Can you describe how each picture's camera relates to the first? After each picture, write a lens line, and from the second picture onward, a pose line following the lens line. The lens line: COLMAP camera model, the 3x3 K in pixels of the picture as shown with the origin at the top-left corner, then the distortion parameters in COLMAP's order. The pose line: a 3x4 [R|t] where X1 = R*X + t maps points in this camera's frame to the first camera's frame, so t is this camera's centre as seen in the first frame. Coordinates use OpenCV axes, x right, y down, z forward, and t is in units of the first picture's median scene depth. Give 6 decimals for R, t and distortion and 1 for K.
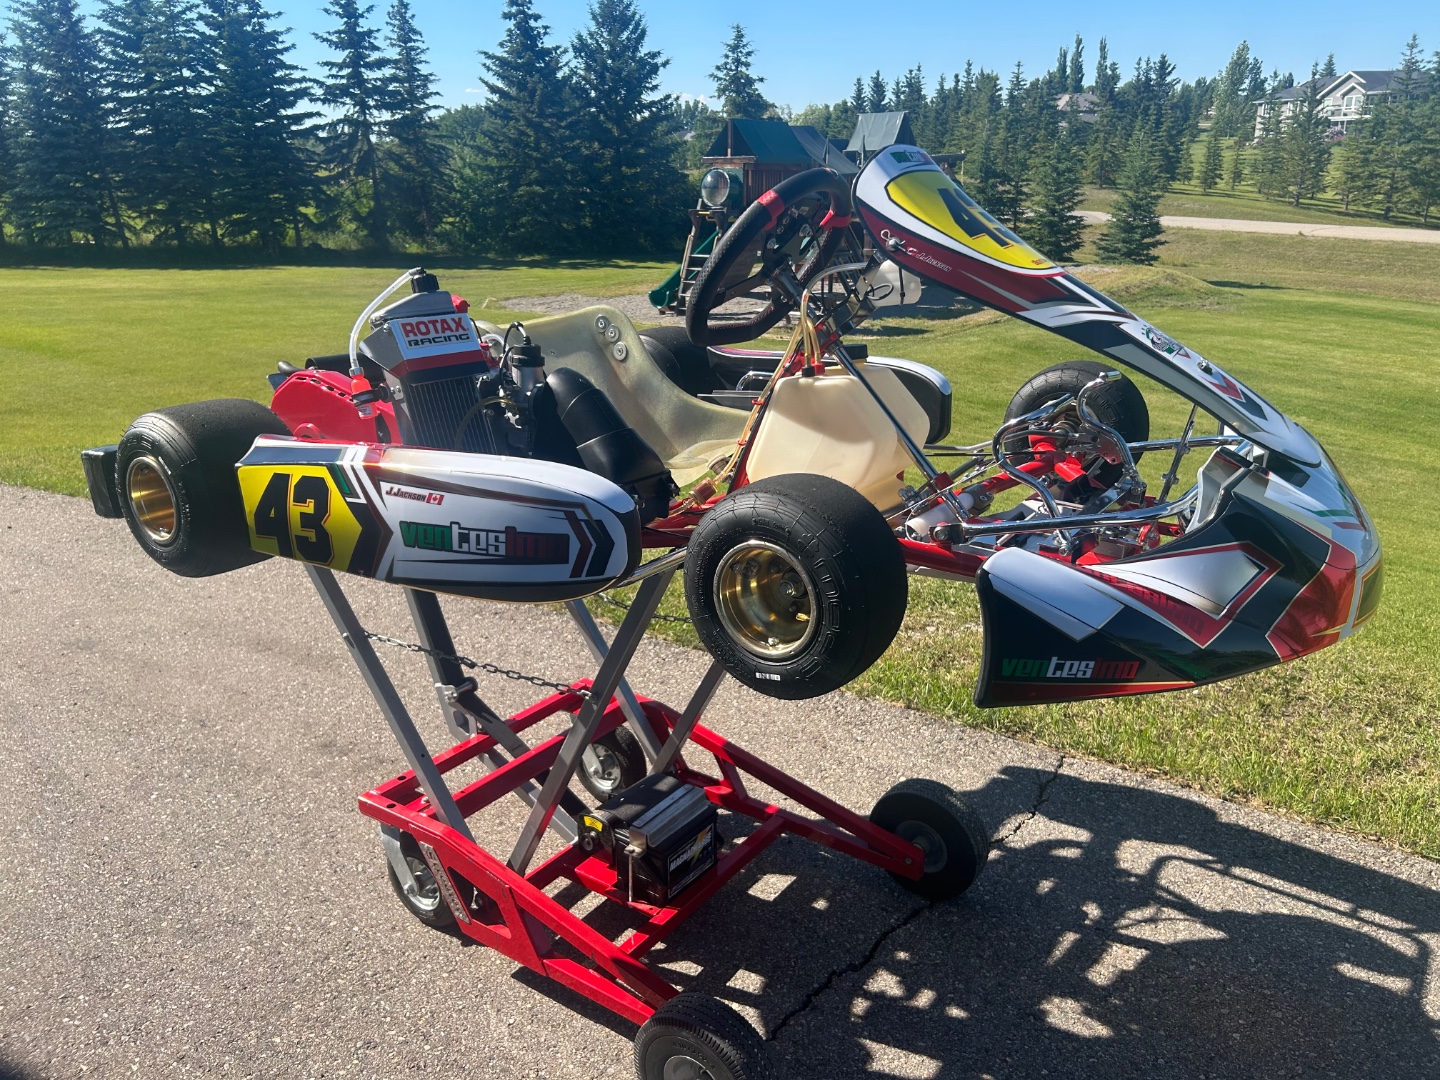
lens RADIAL K [[1082.0, 0, 729.2], [0, 1082.0, 543.9], [0, 0, 1]] dist [0.045681, -0.043234]
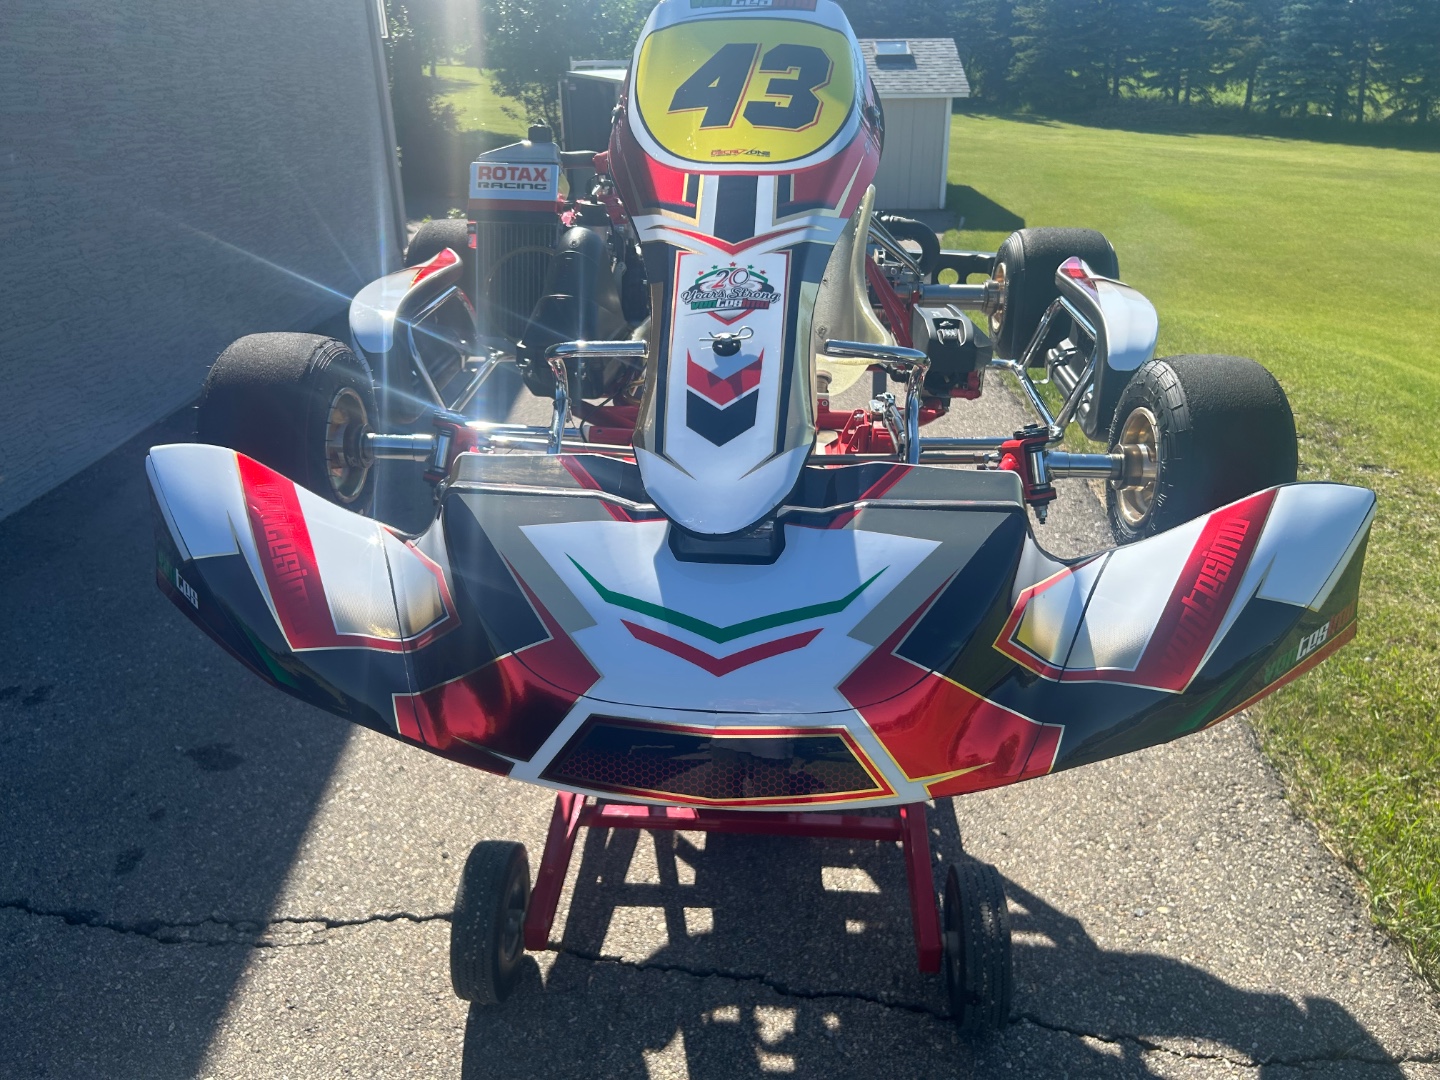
lens RADIAL K [[1087.3, 0, 715.6], [0, 1087.3, 538.0], [0, 0, 1]] dist [0.046231, -0.050401]
pose [[0.526797, 0.355210, -0.772212, 0.470949], [-0.278496, 0.930476, 0.238022, -0.101045], [0.803072, 0.089669, 0.589096, 0.310893]]
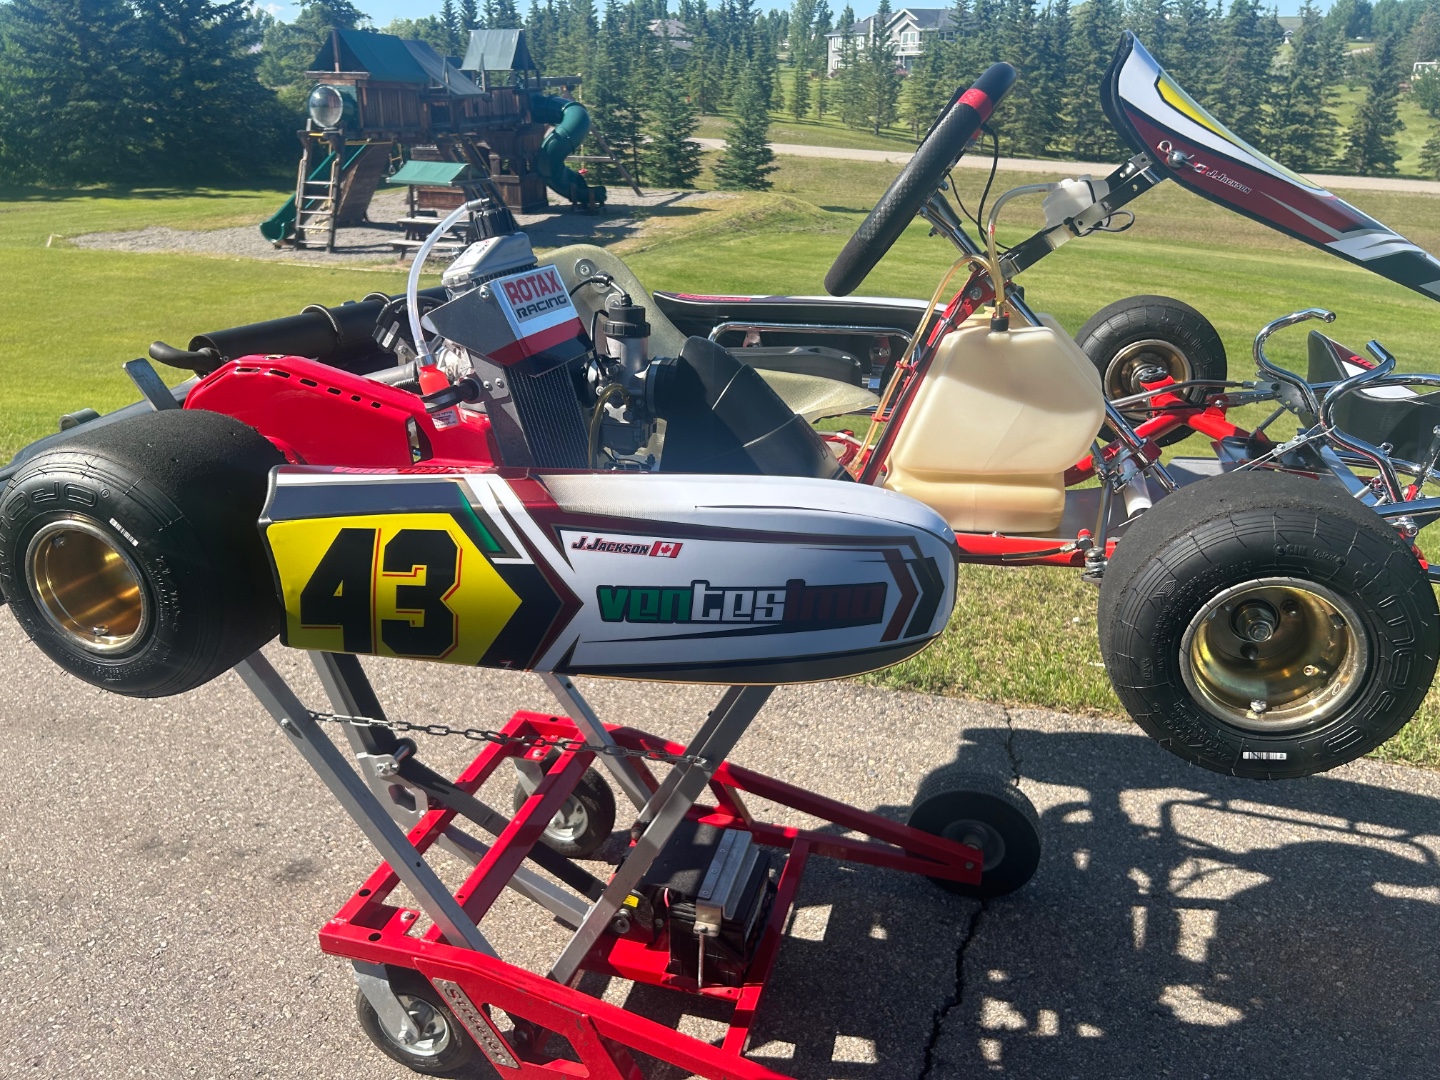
lens RADIAL K [[1087.3, 0, 715.6], [0, 1087.3, 538.0], [0, 0, 1]] dist [0.046231, -0.050401]
pose [[0.945588, -0.107351, 0.307147, -0.224023], [0.090281, 0.993502, 0.069298, -0.046209], [-0.312591, -0.037798, 0.949136, 0.177120]]
